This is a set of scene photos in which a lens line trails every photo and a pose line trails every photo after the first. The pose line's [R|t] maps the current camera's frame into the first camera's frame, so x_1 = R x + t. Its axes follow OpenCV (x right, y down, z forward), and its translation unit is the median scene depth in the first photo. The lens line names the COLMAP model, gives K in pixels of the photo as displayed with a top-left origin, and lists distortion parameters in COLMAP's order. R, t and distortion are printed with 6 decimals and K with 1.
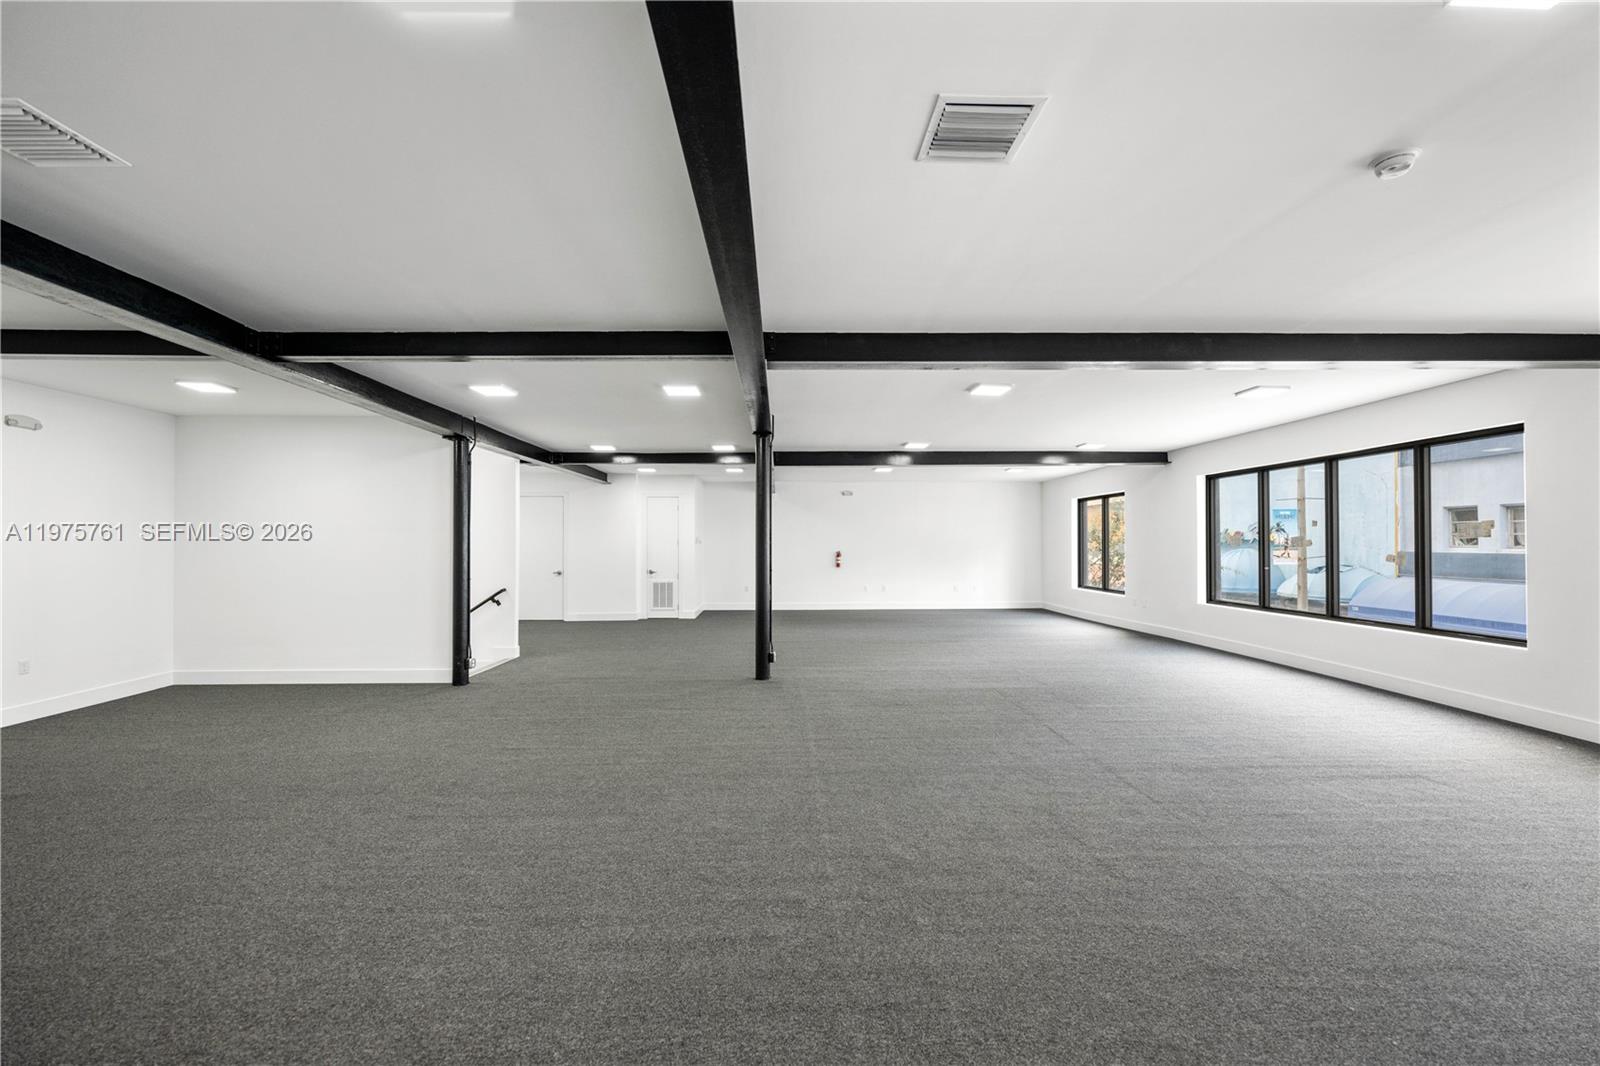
lens RADIAL K [[632.6, 0, 790.9], [0, 632.6, 548.0], [0, 0, 1]] dist [-0.002209, -0.000151]
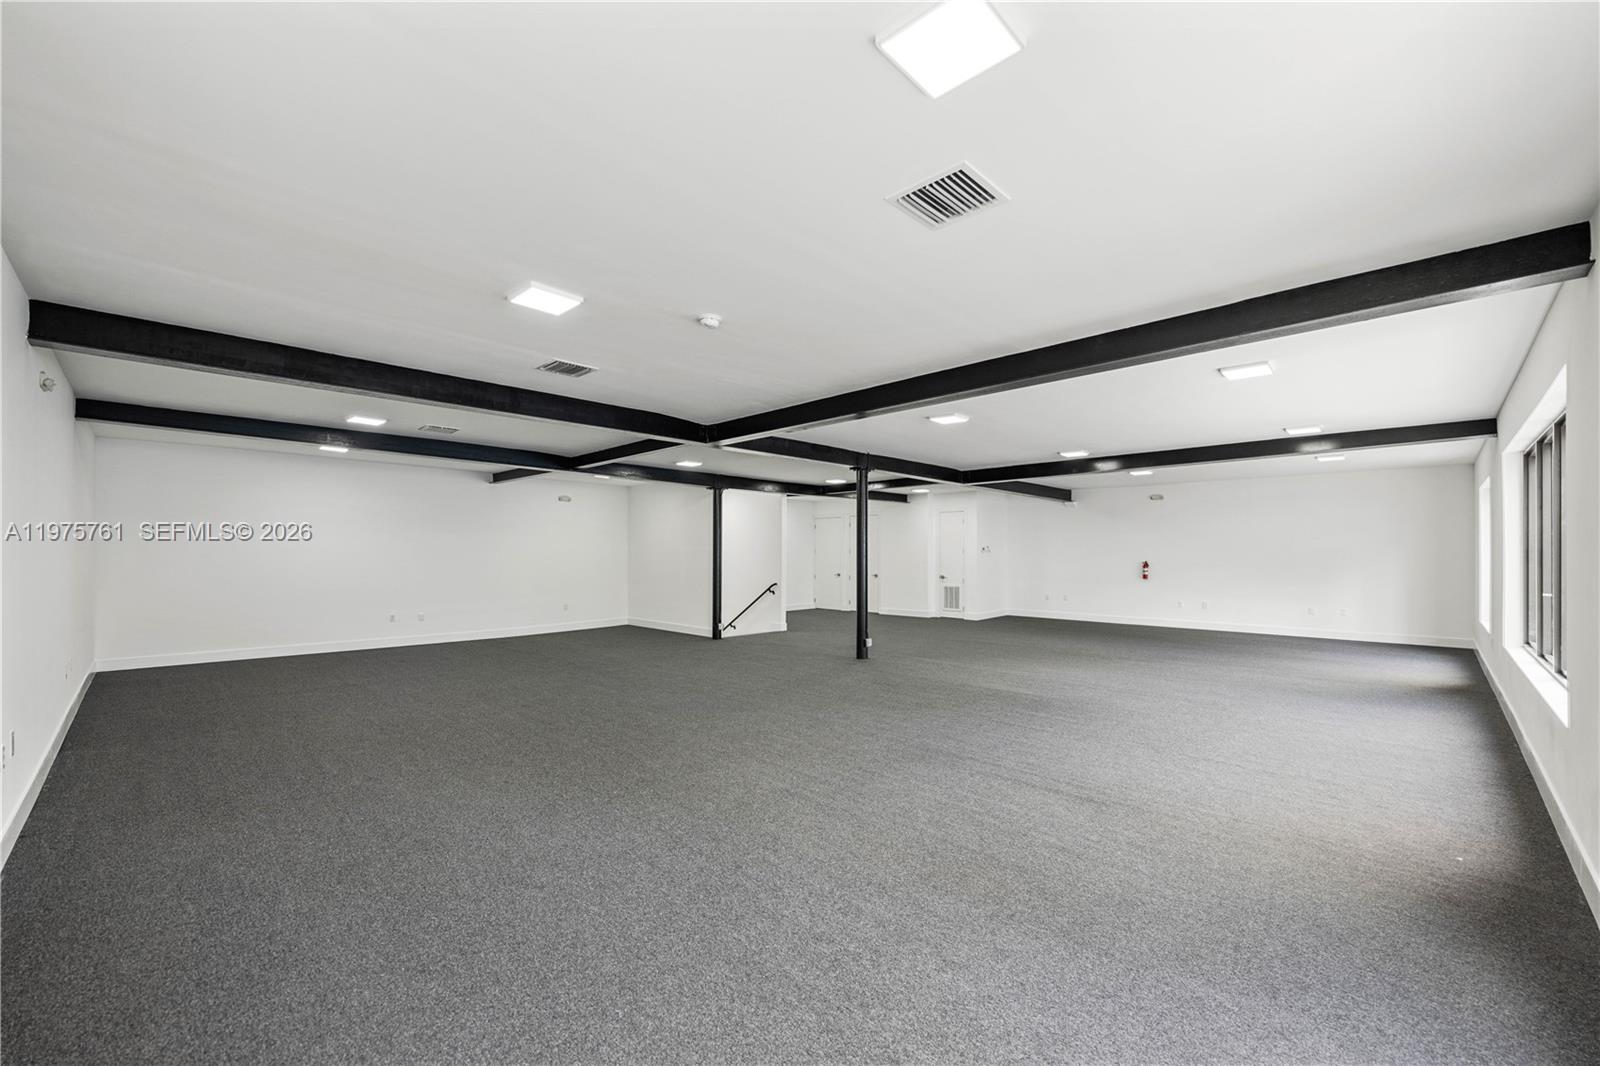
lens RADIAL K [[635.1, 0, 799.4], [0, 635.1, 541.8], [0, 0, 1]] dist [-0.000839, -0.000034]
pose [[0.700817, -0.008903, -0.713286, 0.573192], [-0.006722, 0.999795, -0.019084, -0.003479], [0.713310, 0.018169, 0.700613, 0.001909]]
